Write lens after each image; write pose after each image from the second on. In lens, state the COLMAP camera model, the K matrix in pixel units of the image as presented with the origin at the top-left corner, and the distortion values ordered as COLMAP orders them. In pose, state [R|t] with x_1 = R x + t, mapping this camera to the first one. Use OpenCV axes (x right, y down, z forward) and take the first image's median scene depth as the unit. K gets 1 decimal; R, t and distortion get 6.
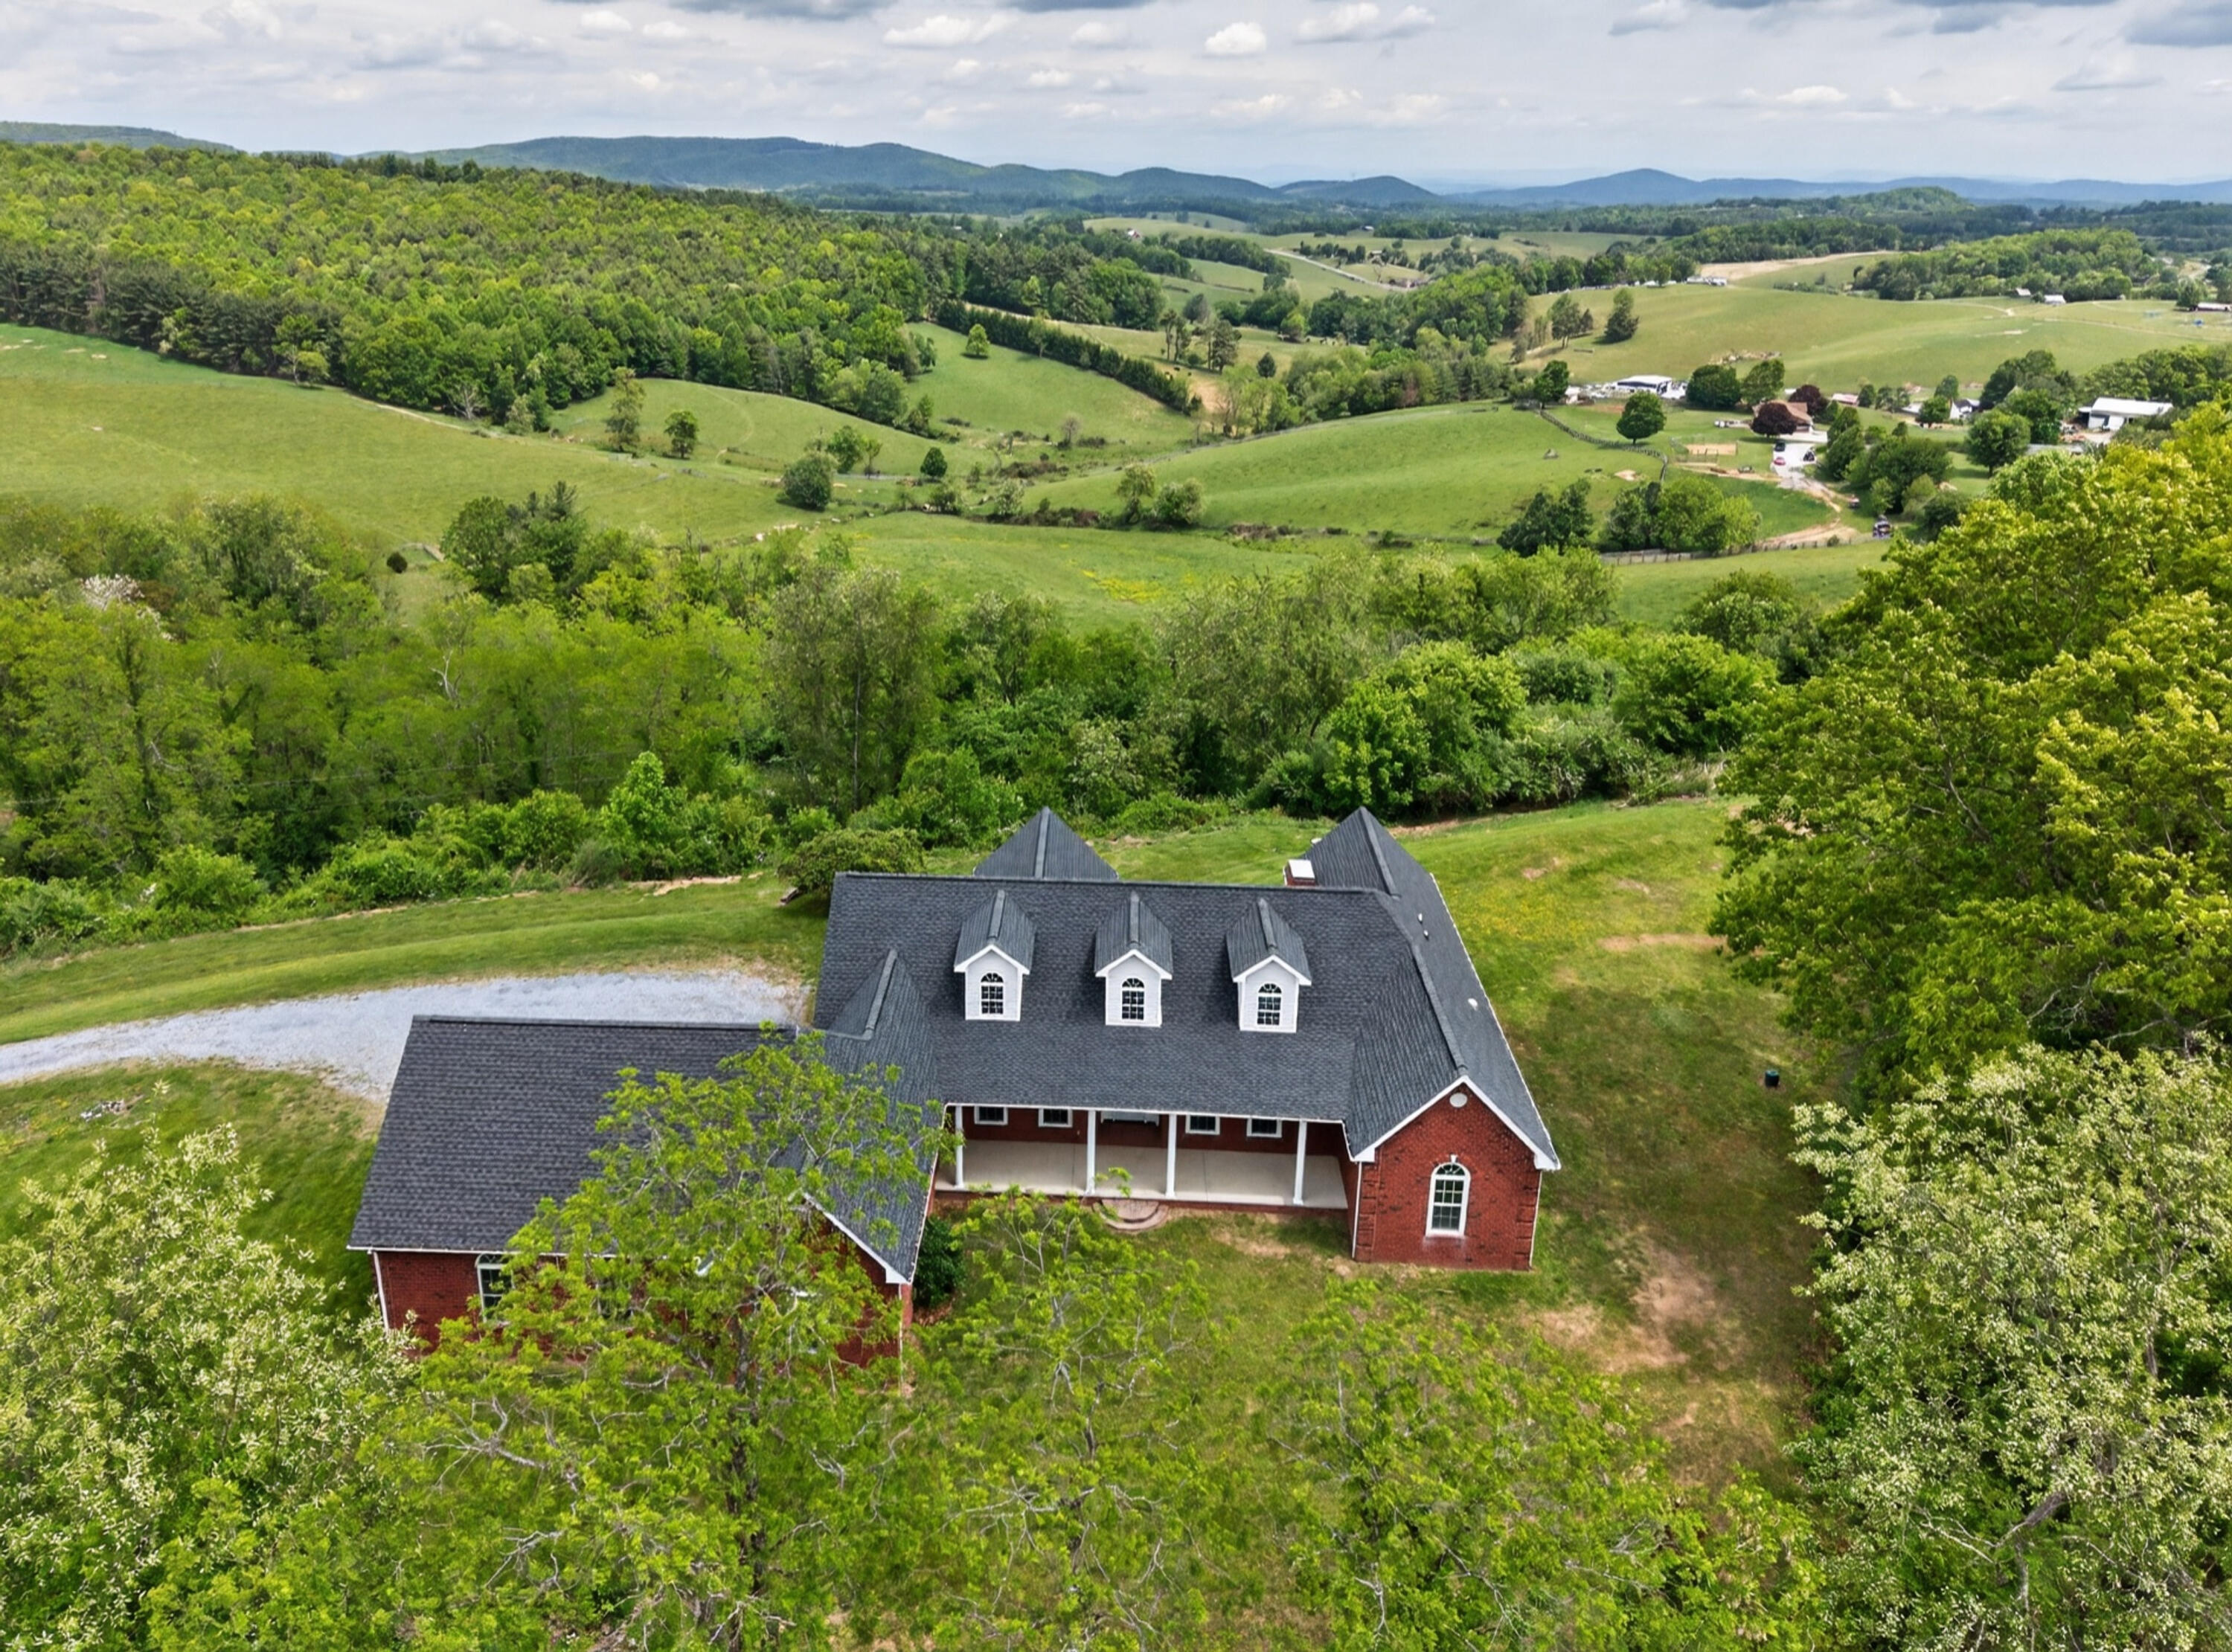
lens RADIAL K [[1599.9, 0, 1027.1], [0, 1599.9, 785.0], [0, 0, 1]] dist [0.091689, -0.088873]
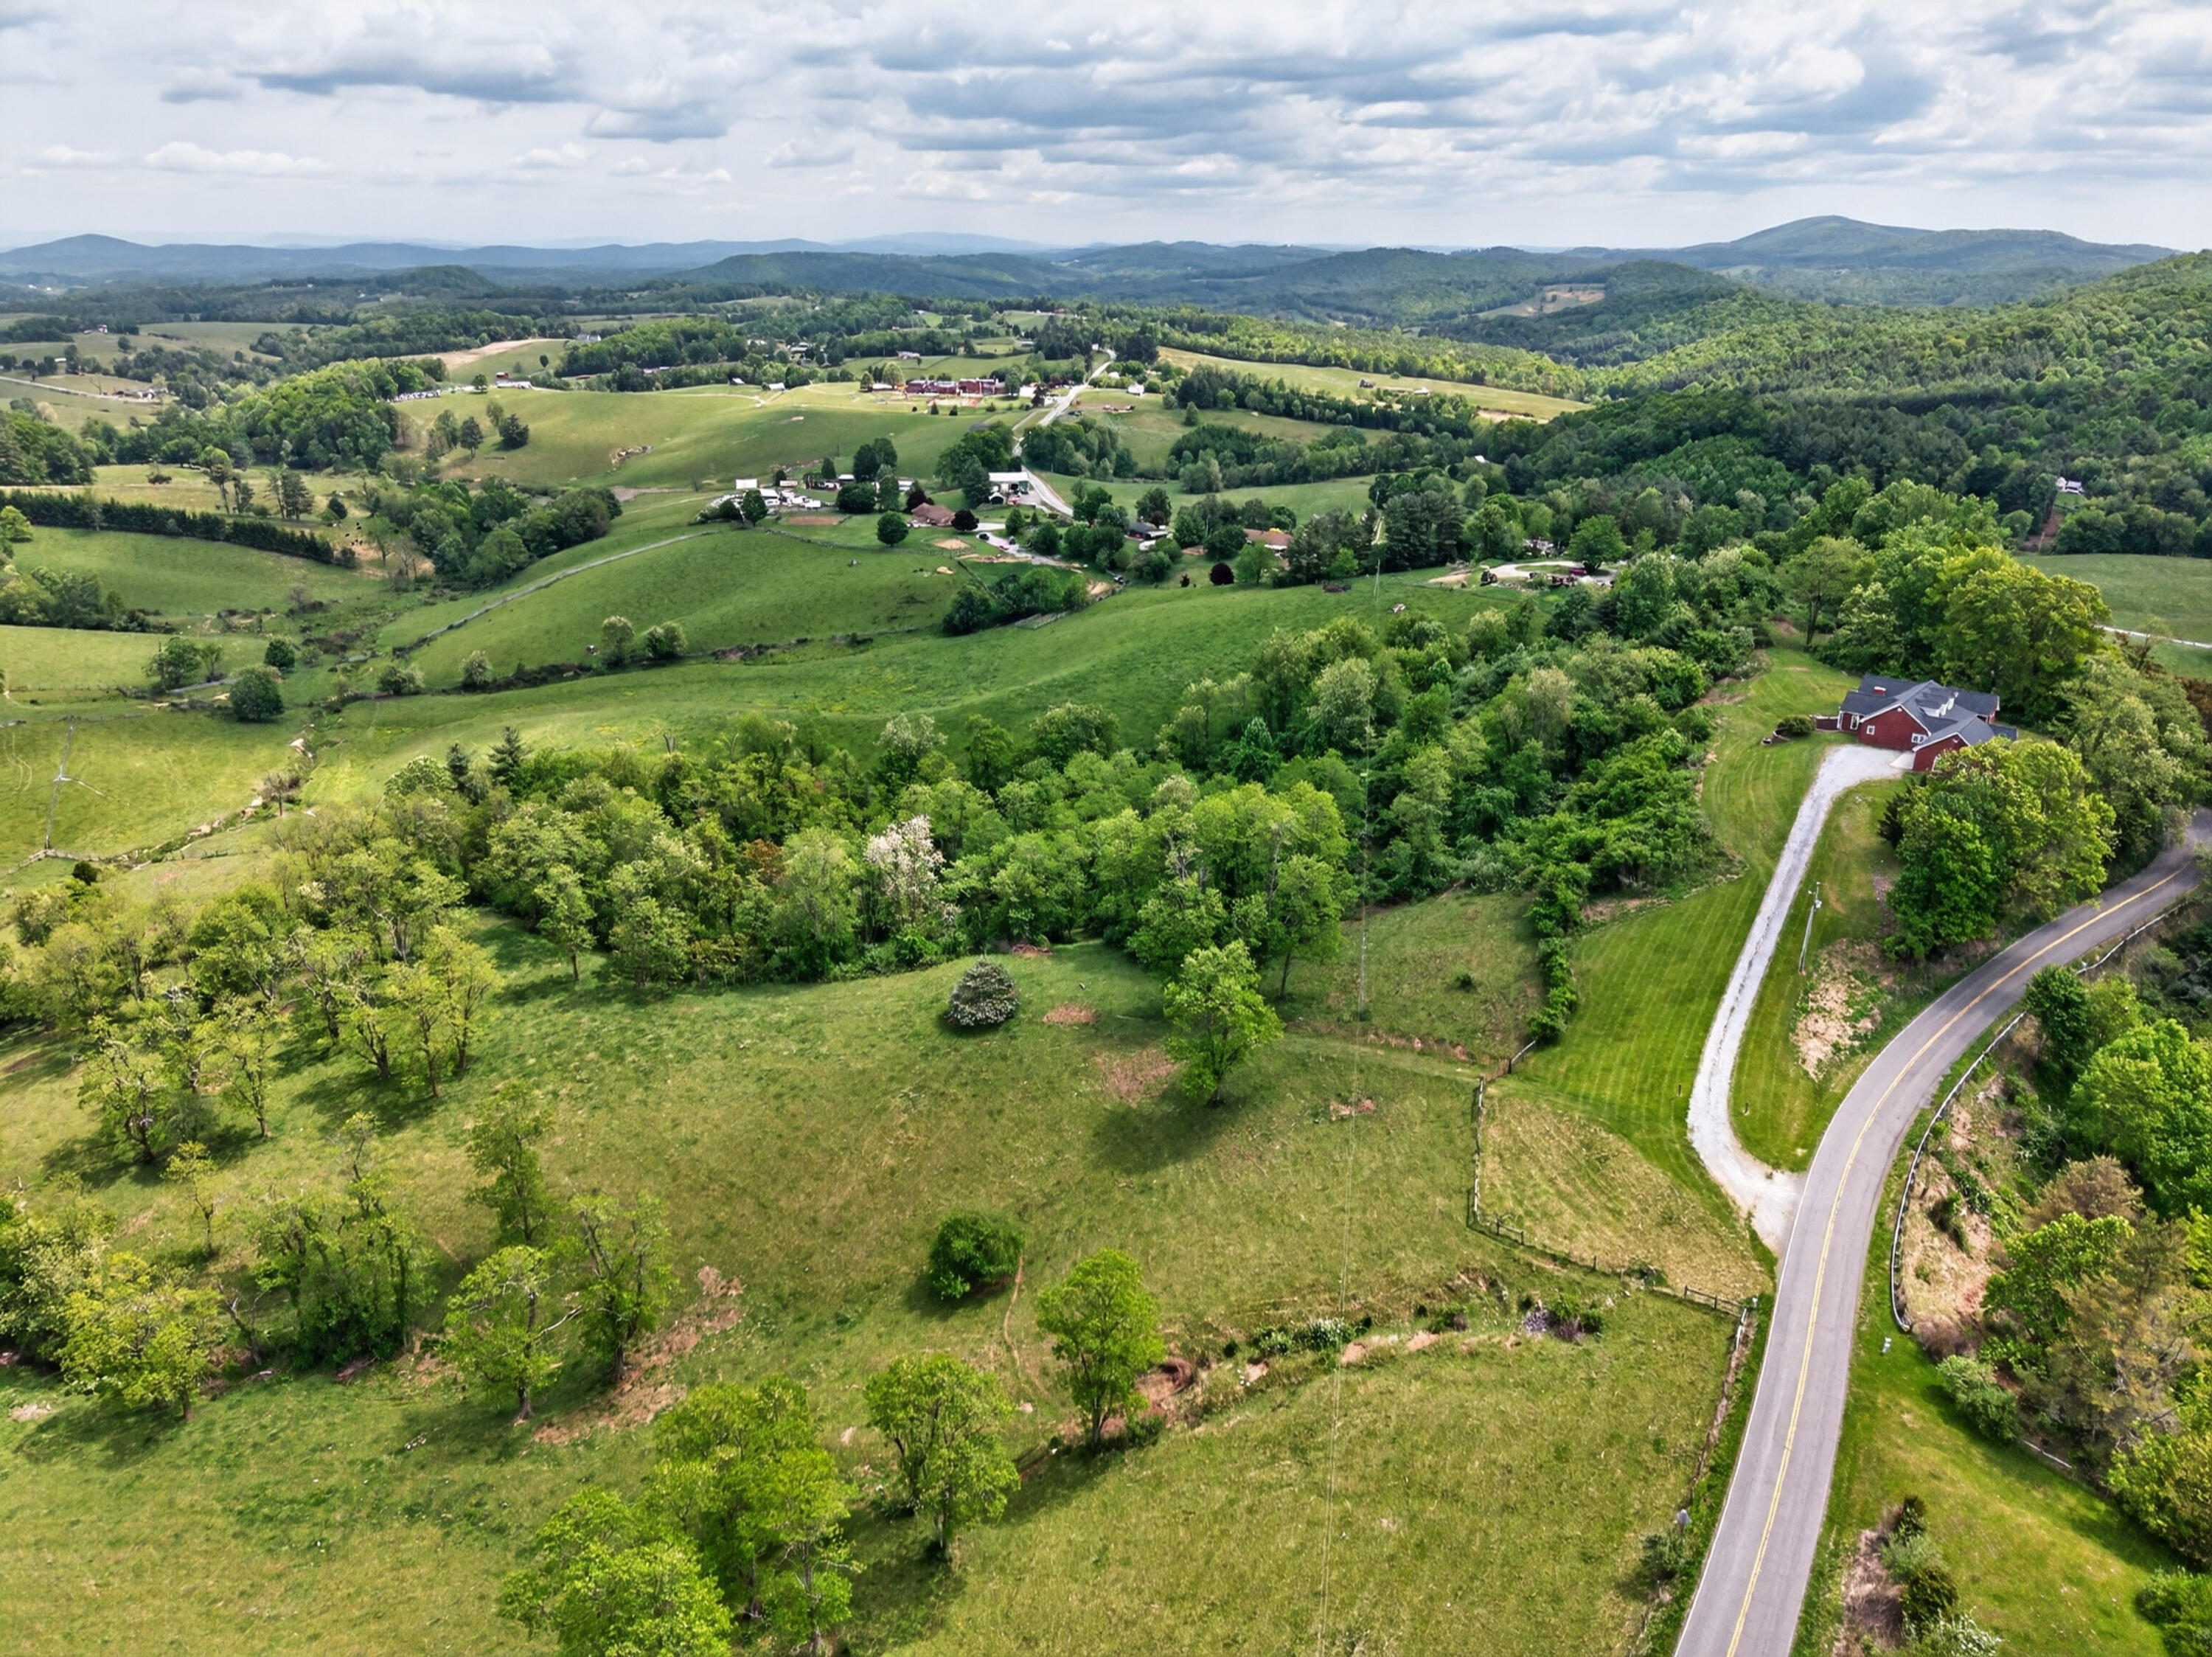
lens RADIAL K [[1522.7, 0, 1097.2], [0, 1522.7, 792.8], [0, 0, 1]] dist [0.053811, -0.053257]
pose [[0.609610, -0.272287, 0.744469, -0.437920], [0.279344, 0.952700, 0.119705, -0.078986], [-0.741850, 0.134990, 0.656838, -0.015661]]
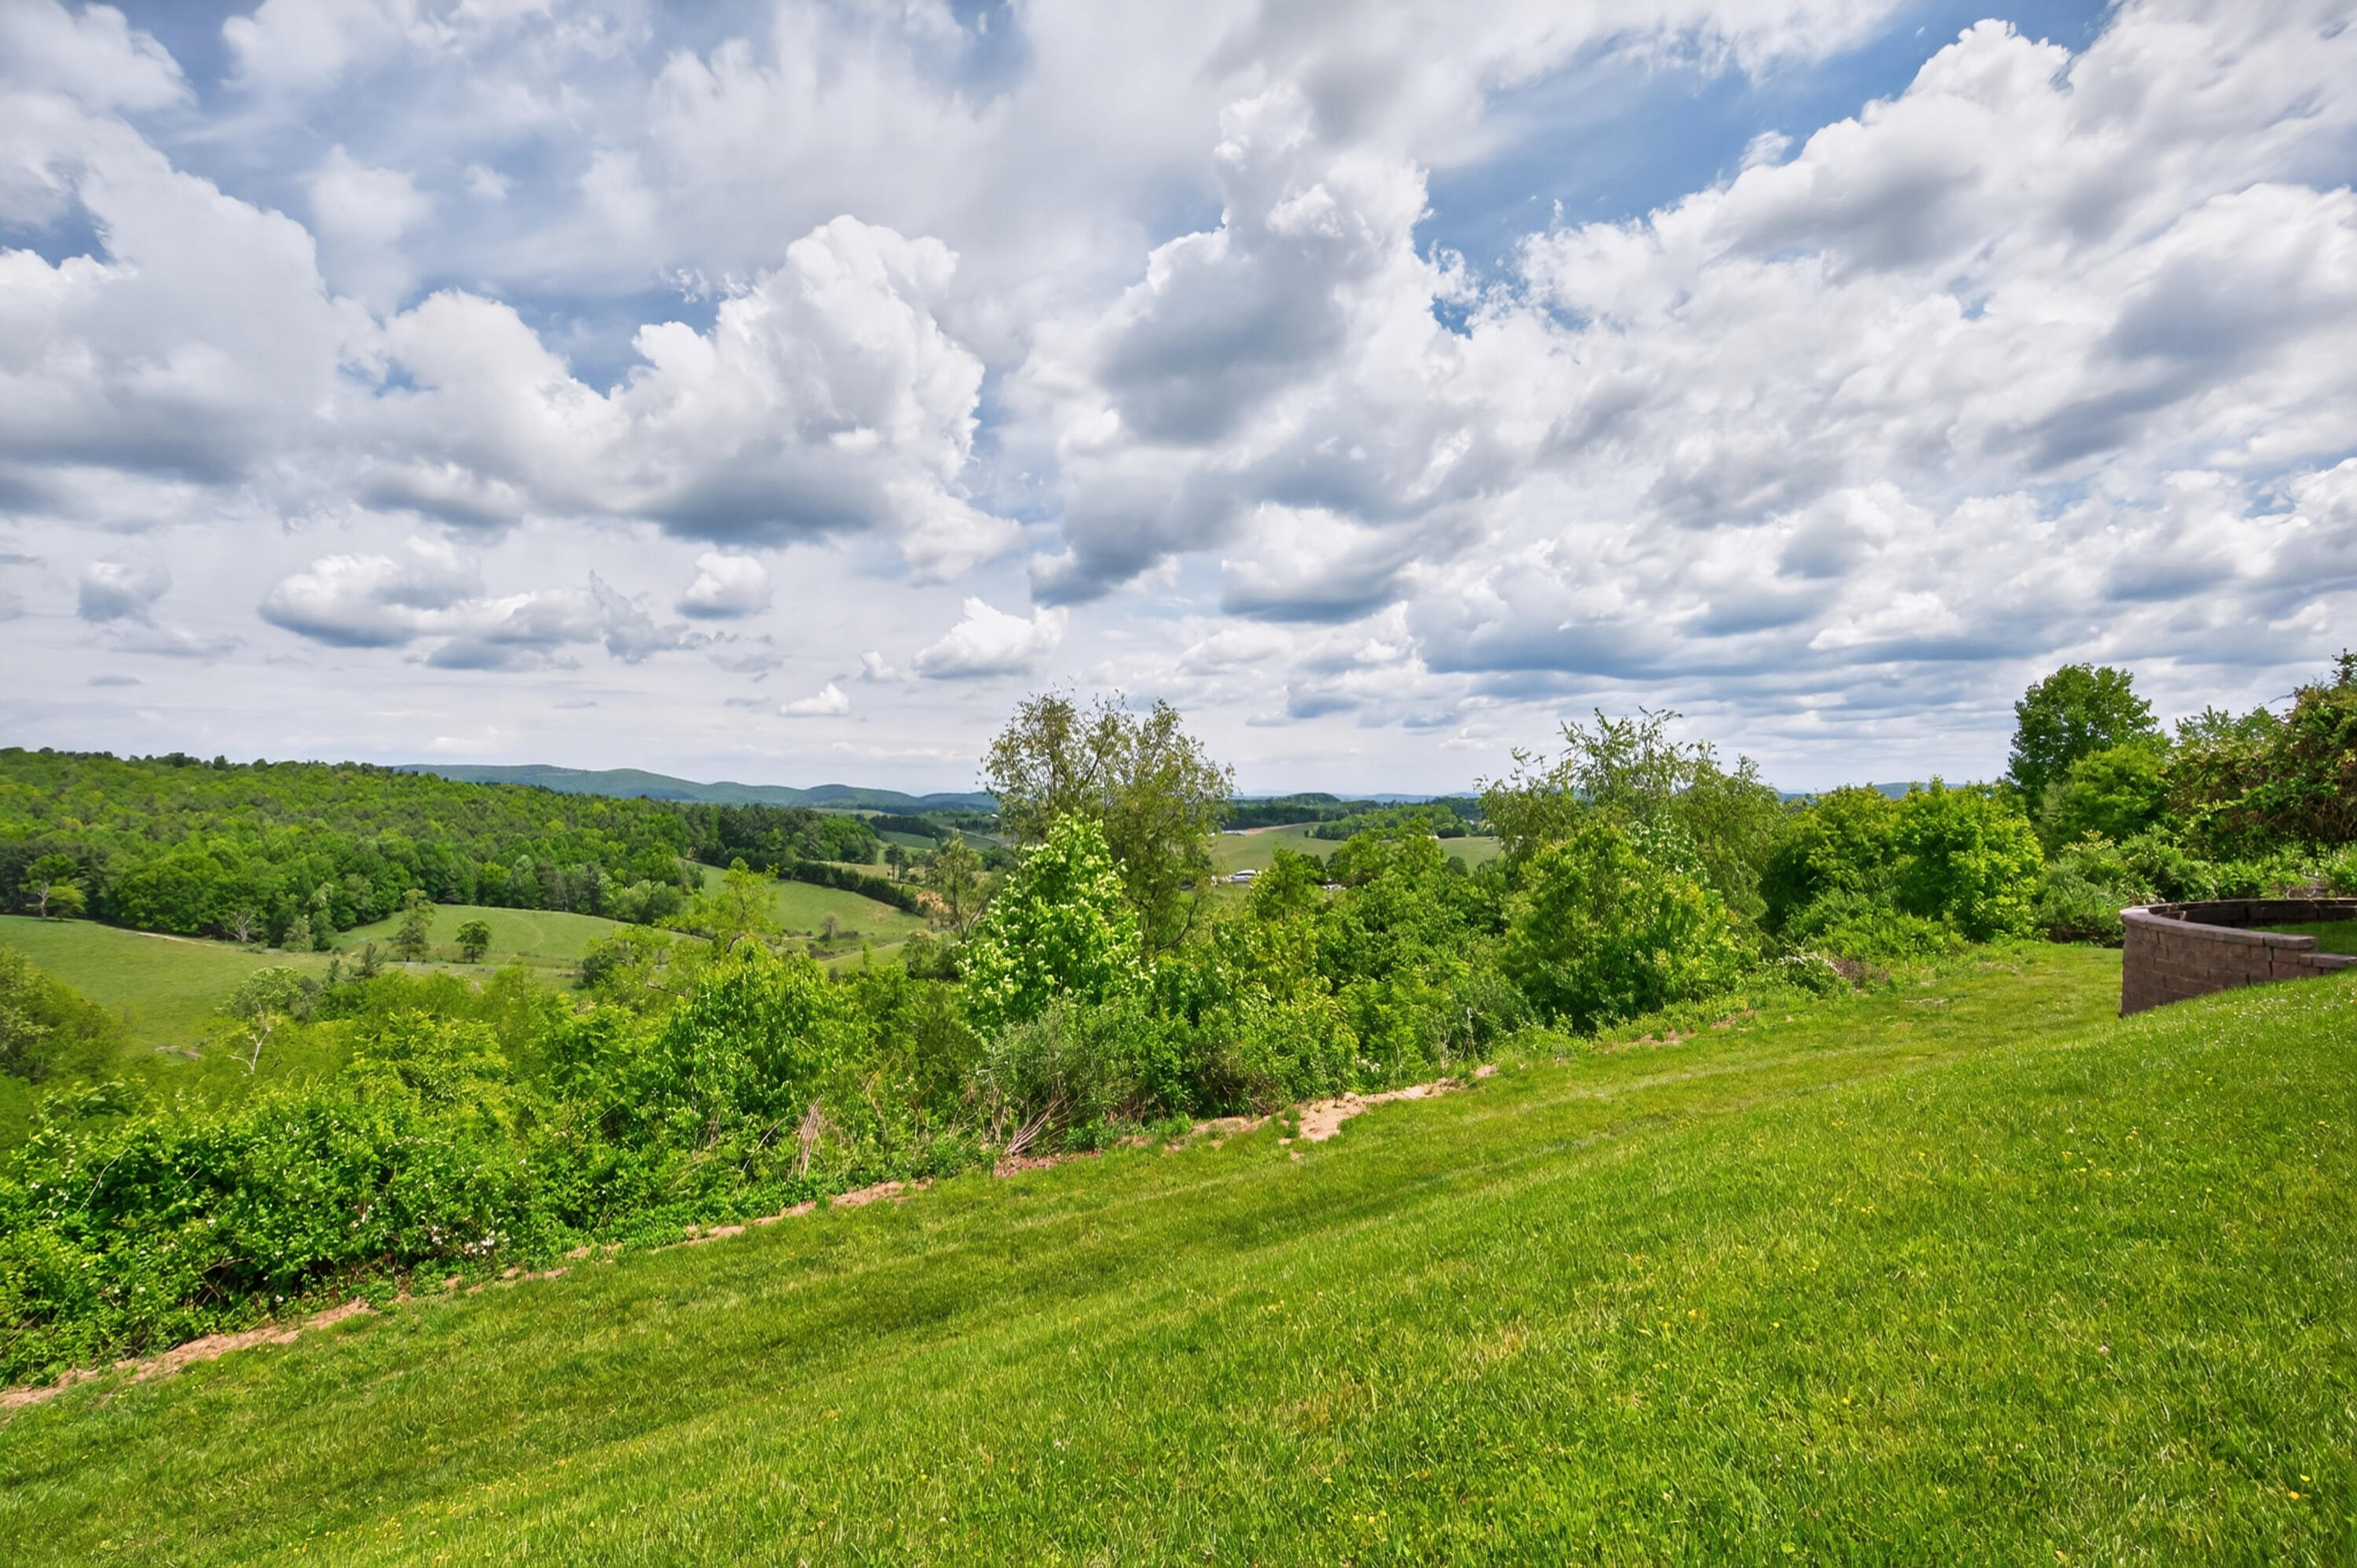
lens RADIAL K [[1151.2, 0, 1182.4], [0, 1151.2, 796.9], [0, 0, 1]] dist [-0.004309, -0.000748]
pose [[0.931215, -0.008319, 0.364376, -0.043004], [0.135267, 0.936226, -0.324320, 0.009647], [-0.338441, 0.351300, 0.872953, 0.102288]]
